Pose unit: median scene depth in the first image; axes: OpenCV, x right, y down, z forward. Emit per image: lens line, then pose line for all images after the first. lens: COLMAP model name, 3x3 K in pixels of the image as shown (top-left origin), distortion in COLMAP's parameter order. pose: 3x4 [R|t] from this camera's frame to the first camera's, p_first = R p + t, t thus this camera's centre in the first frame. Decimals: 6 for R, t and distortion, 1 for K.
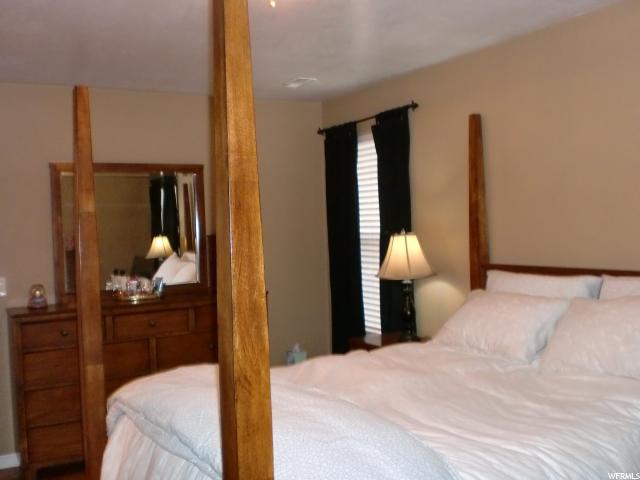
lens RADIAL K [[668.1, 0, 320.0], [0, 668.1, 240.0], [0, 0, 1]] dist [0.023736, -0.153073]
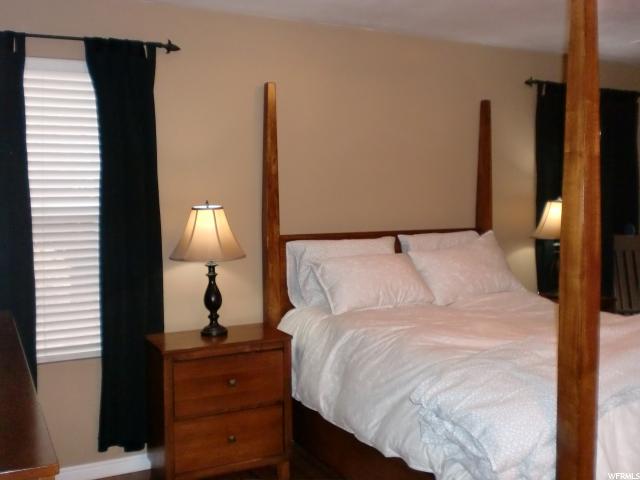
lens RADIAL K [[668.1, 0, 320.0], [0, 668.1, 240.0], [0, 0, 1]] dist [0.023736, -0.153073]
pose [[0.011105, -0.048949, 0.998740, -0.625205], [0.024838, 0.998506, 0.048662, -0.005019], [-0.999630, 0.024267, 0.012304, 0.767712]]
